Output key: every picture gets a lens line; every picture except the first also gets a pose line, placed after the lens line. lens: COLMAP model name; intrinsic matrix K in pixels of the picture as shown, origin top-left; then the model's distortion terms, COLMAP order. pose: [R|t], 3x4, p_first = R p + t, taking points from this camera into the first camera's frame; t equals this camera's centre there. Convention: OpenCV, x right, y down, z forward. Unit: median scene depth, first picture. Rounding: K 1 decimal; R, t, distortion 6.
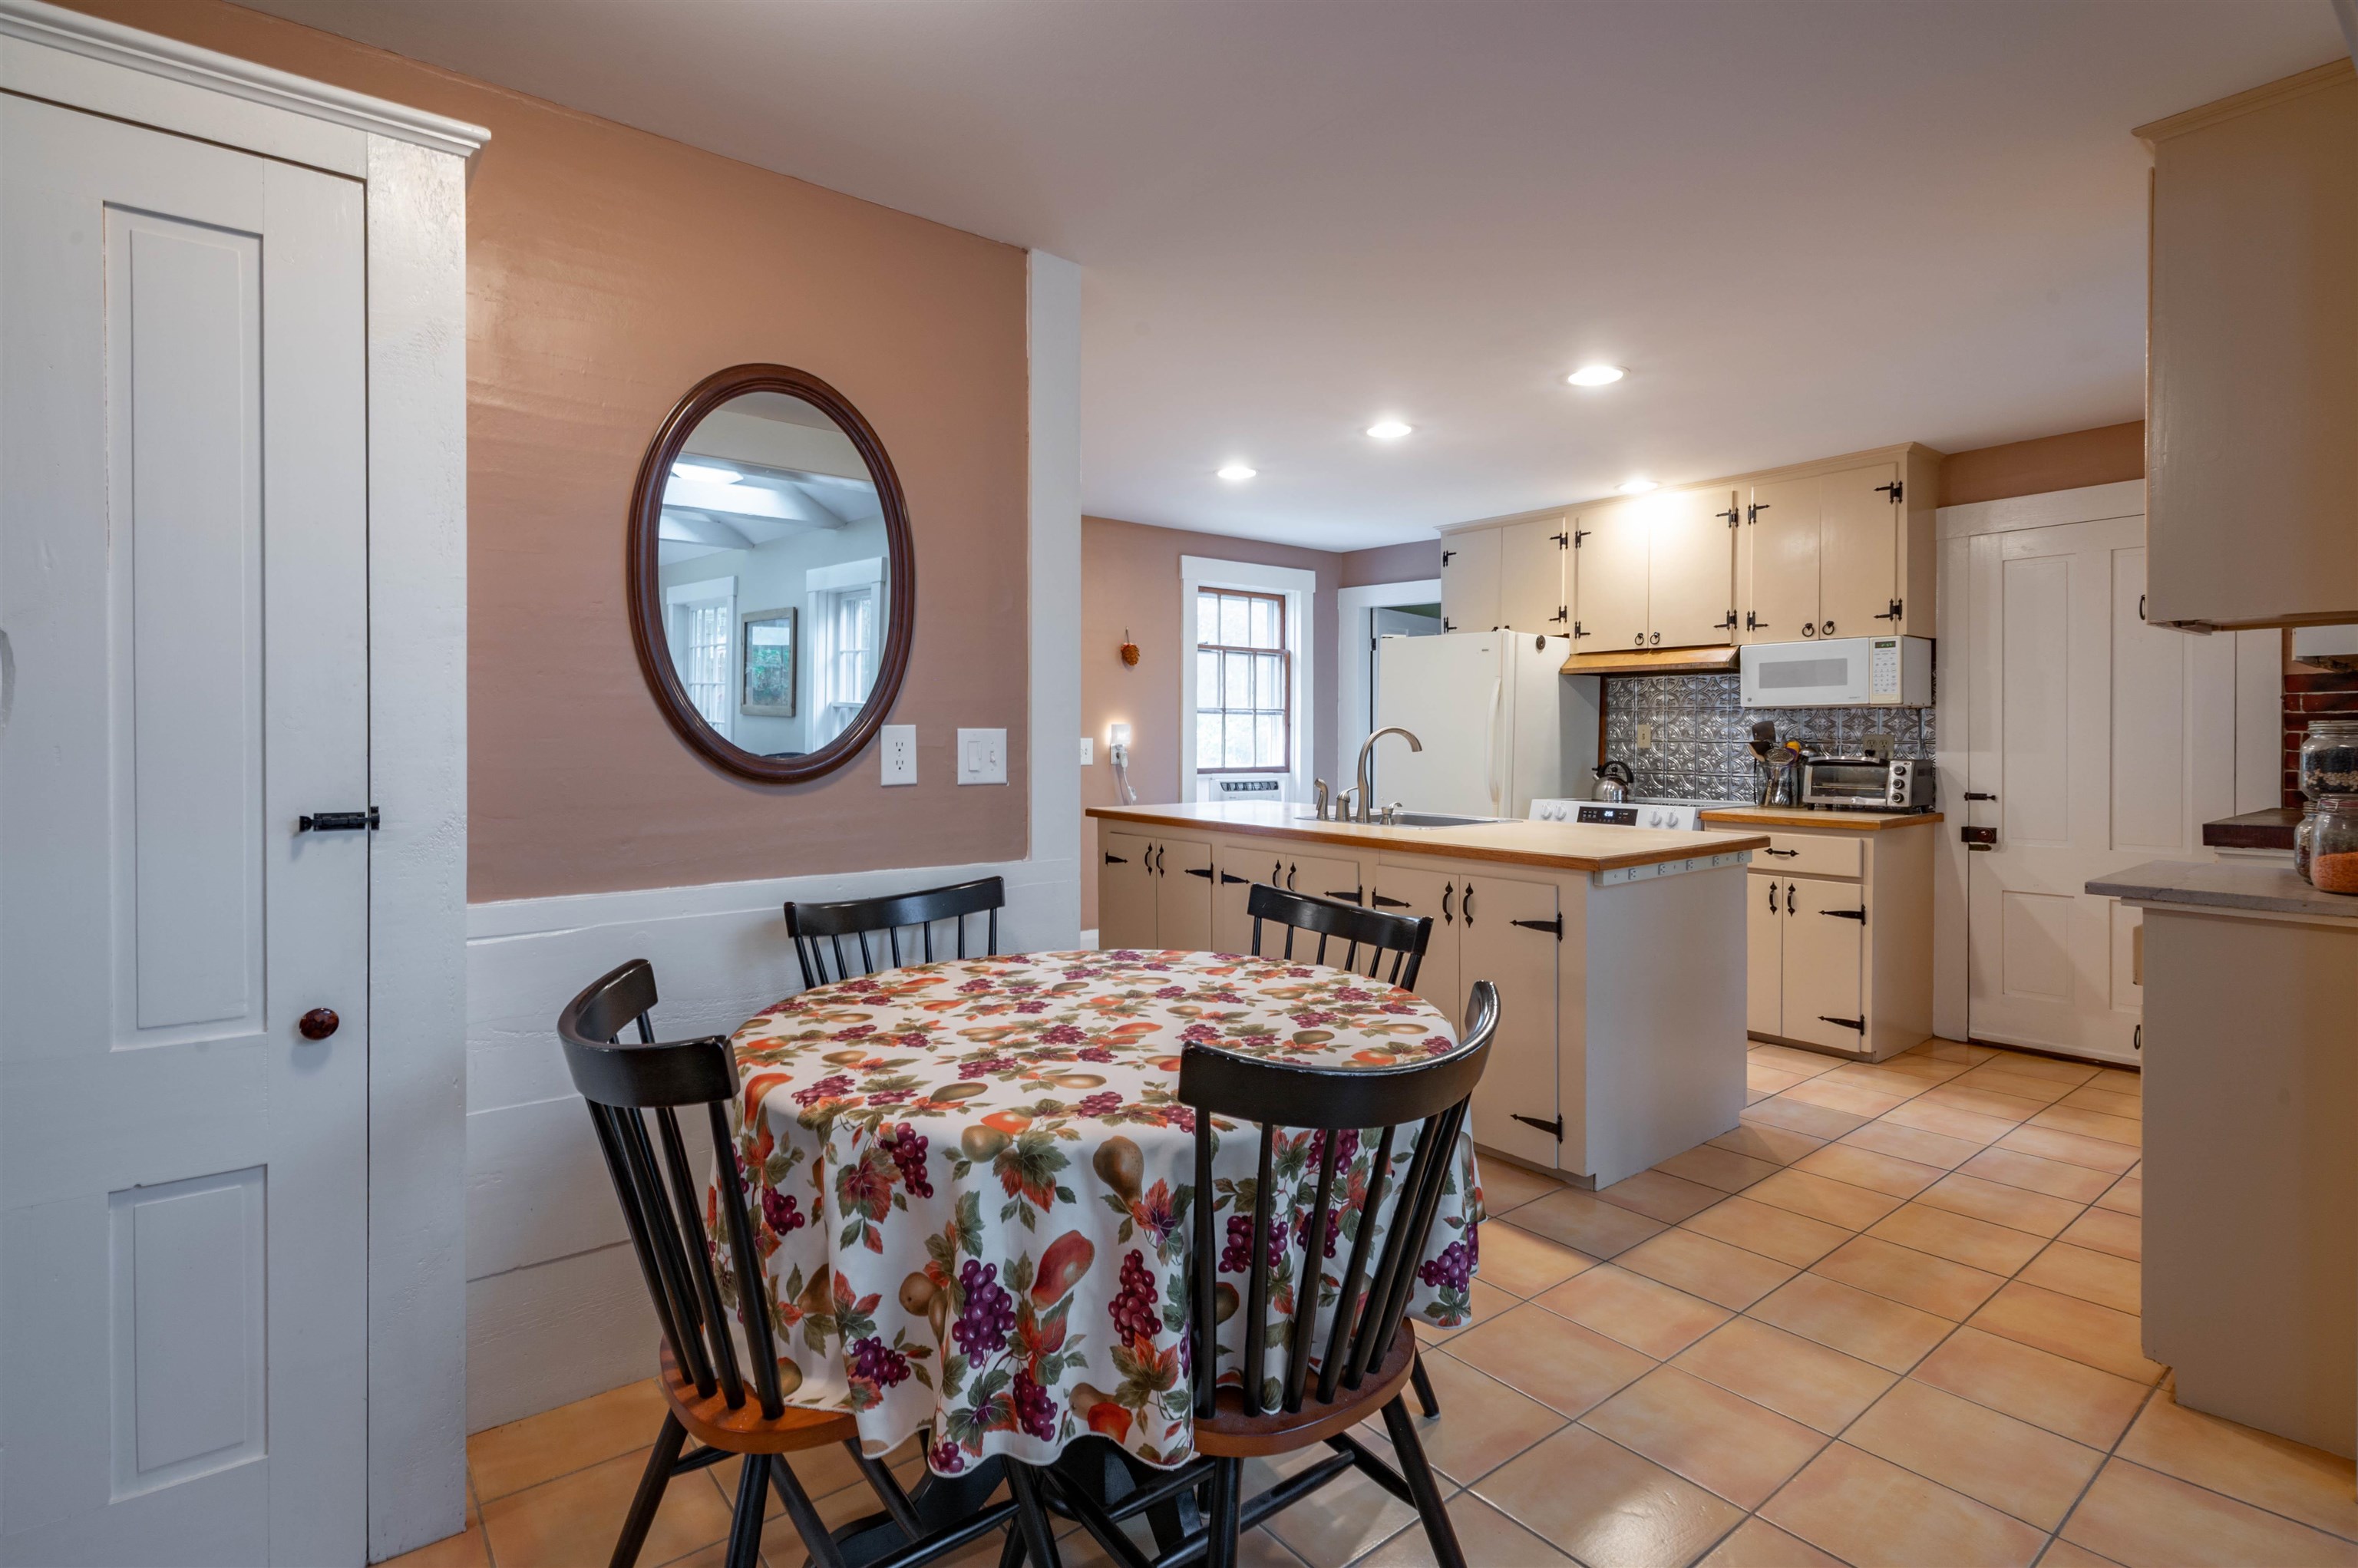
lens RADIAL K [[1147.7, 0, 1168.7], [0, 1147.7, 742.5], [0, 0, 1]] dist [0.000904, -0.000145]
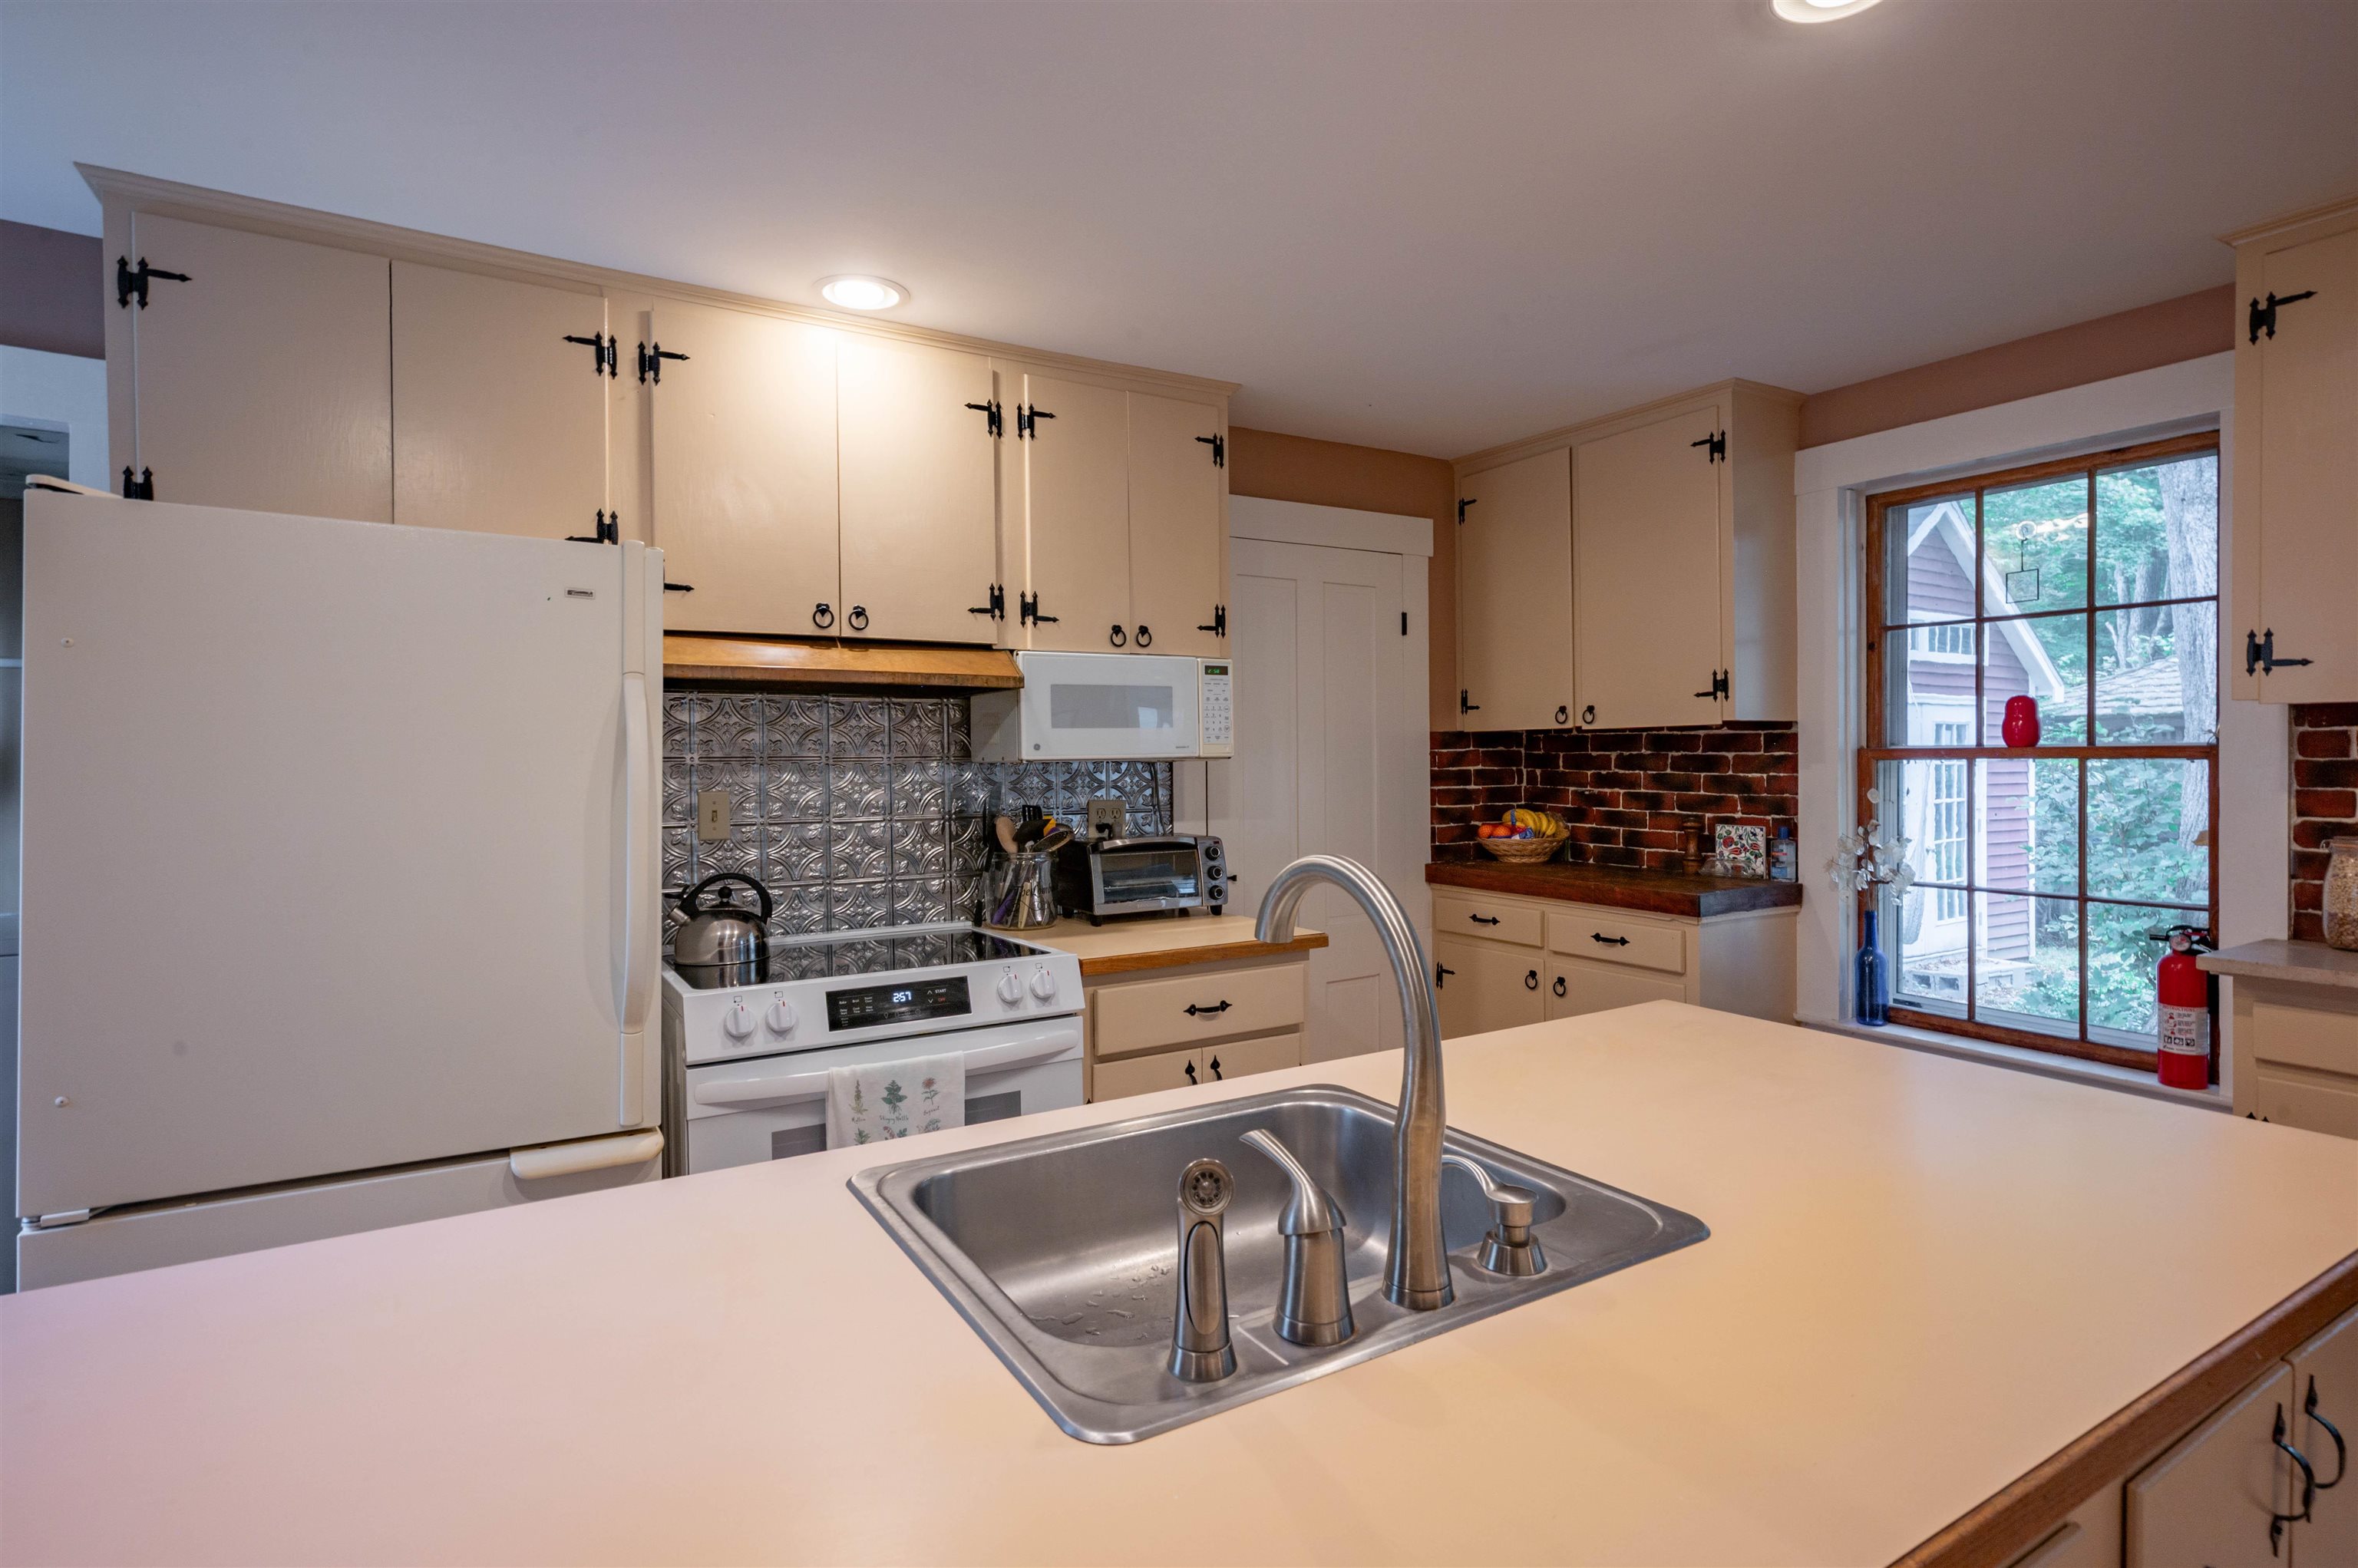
lens RADIAL K [[1155.8, 0, 1285.9], [0, 1155.8, 765.3], [0, 0, 1]] dist [-0.001209, 0.000516]
pose [[0.119861, -0.006284, 0.992771, -0.047463], [0.016361, 0.999857, 0.004353, -0.028458], [-0.992656, 0.015721, 0.119947, 0.800544]]
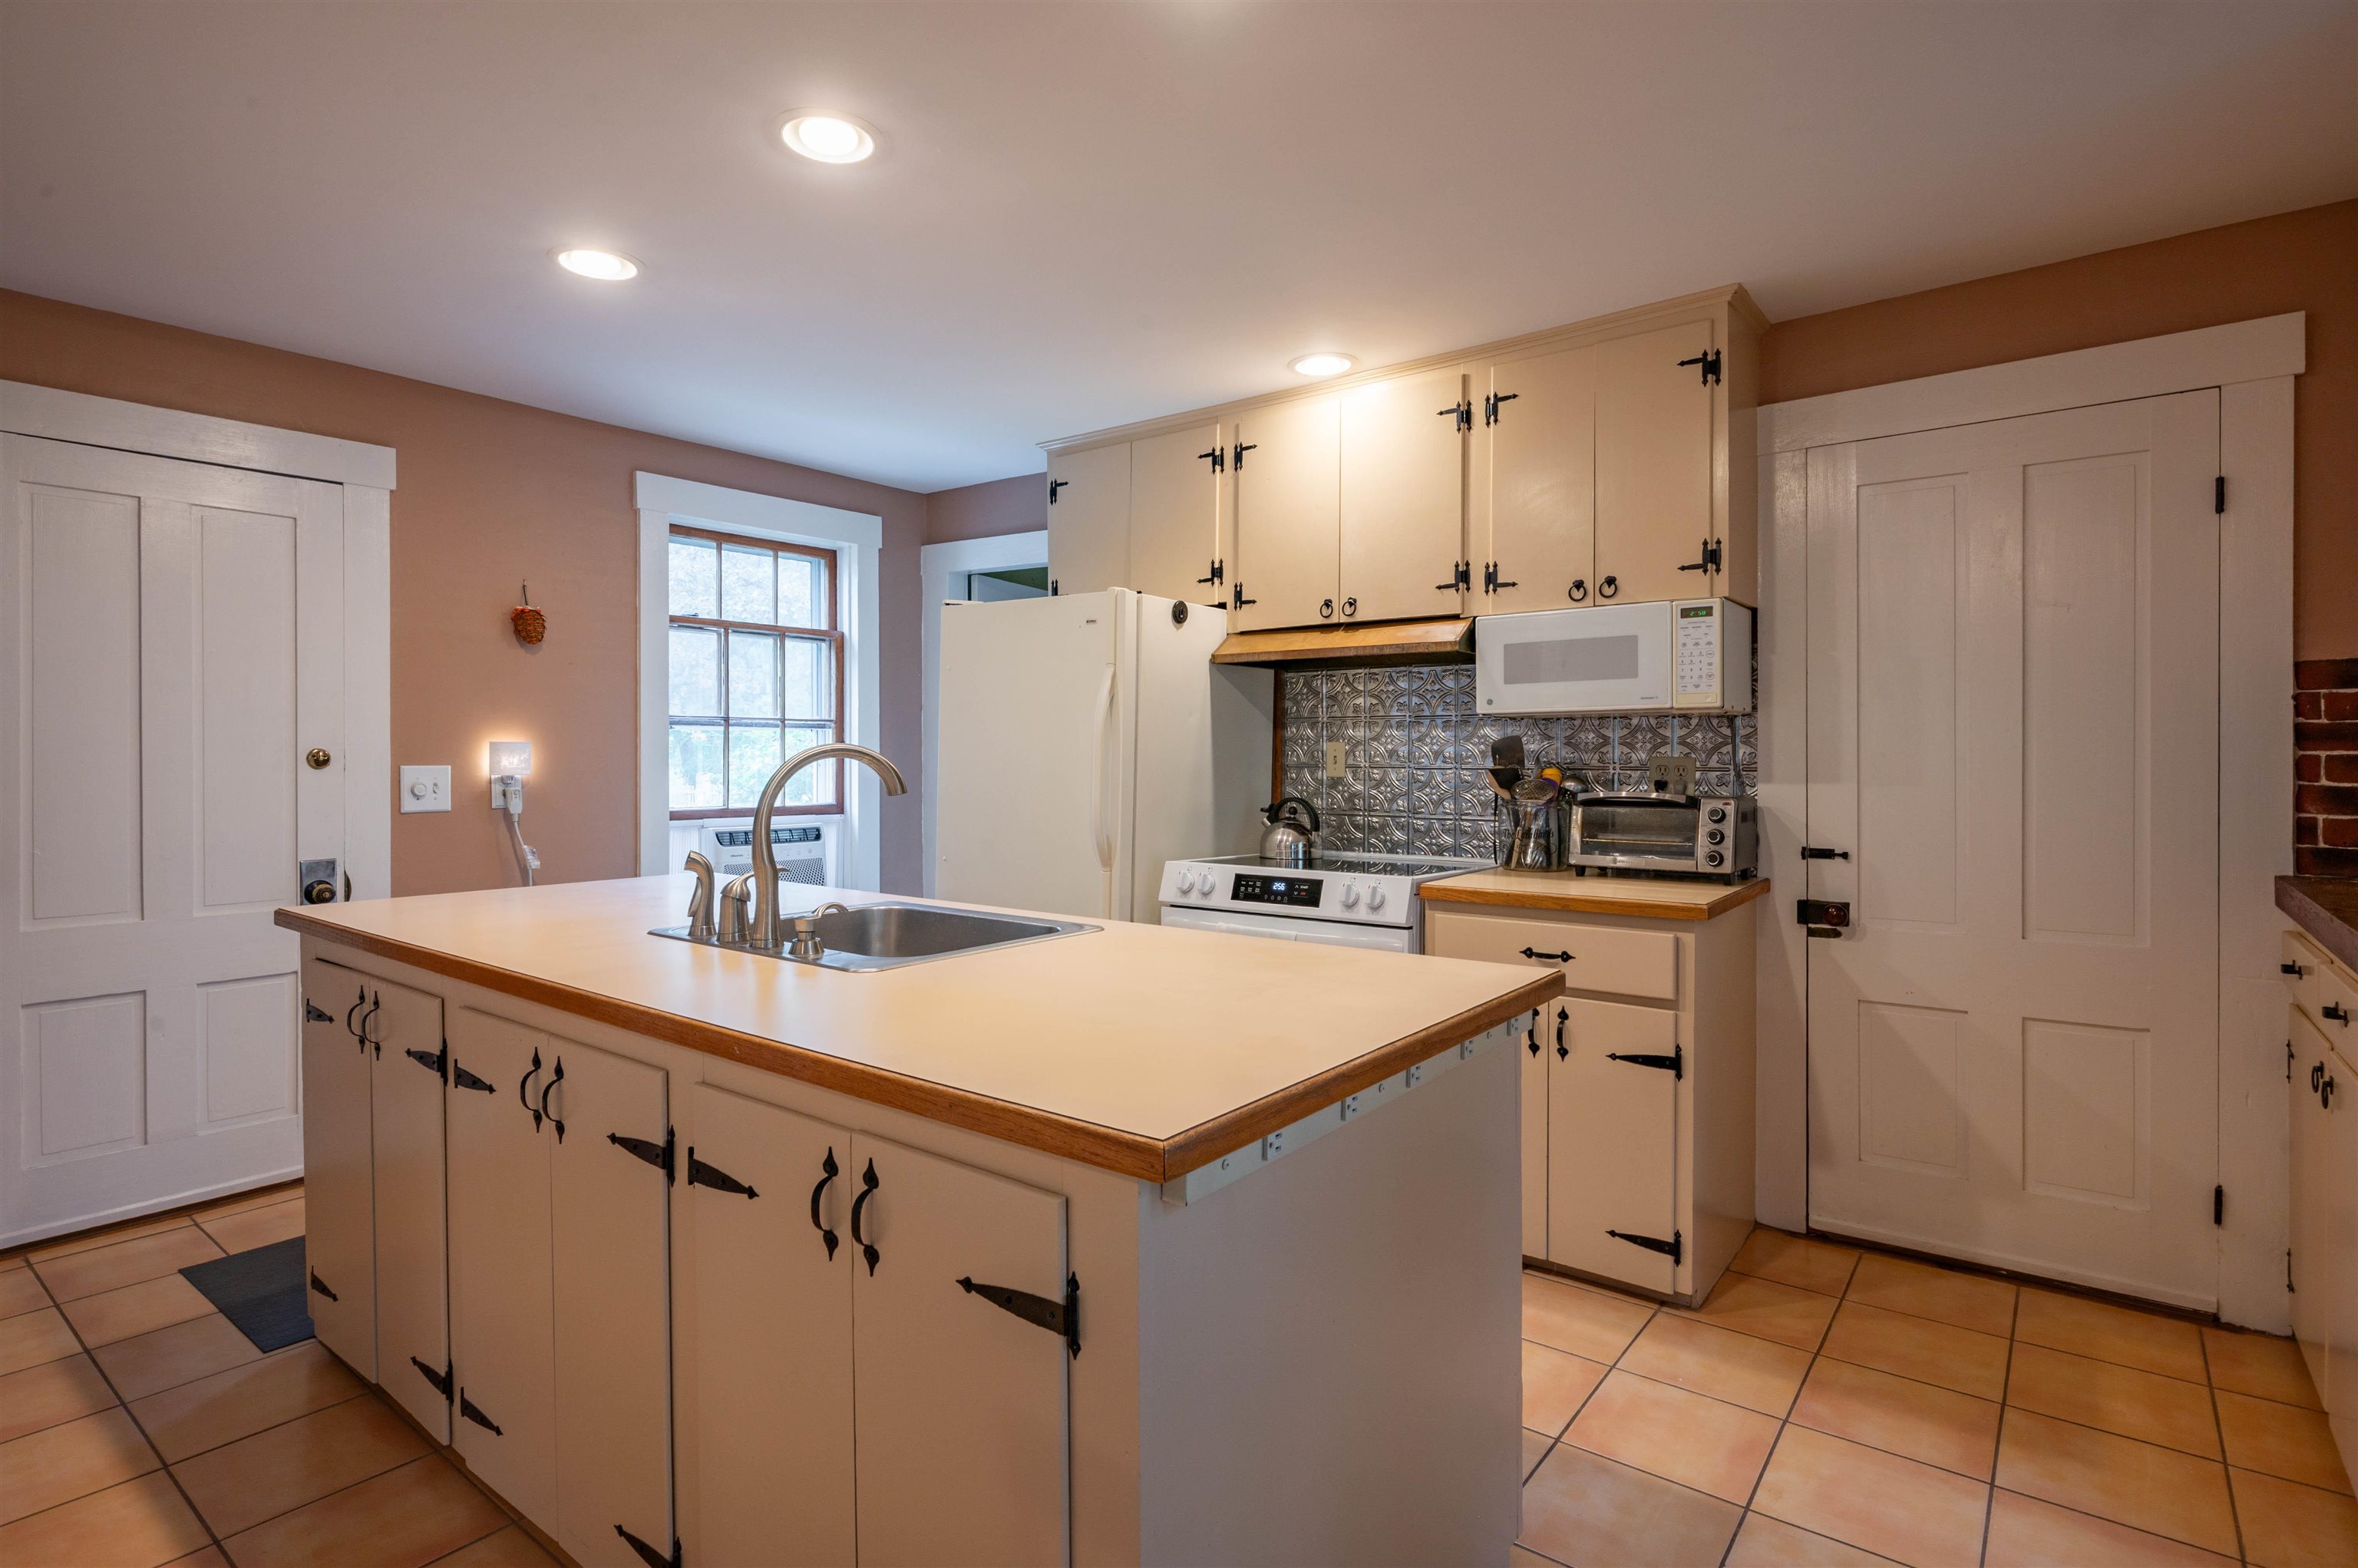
lens RADIAL K [[1199.1, 0, 1109.7], [0, 1199.1, 758.9], [0, 0, 1]] dist [-0.002529, 0.000276]
pose [[0.981213, -0.003010, 0.192902, 0.171580], [0.003528, 0.999991, -0.002339, -0.005203], [-0.192893, 0.002976, 0.981215, 0.389094]]
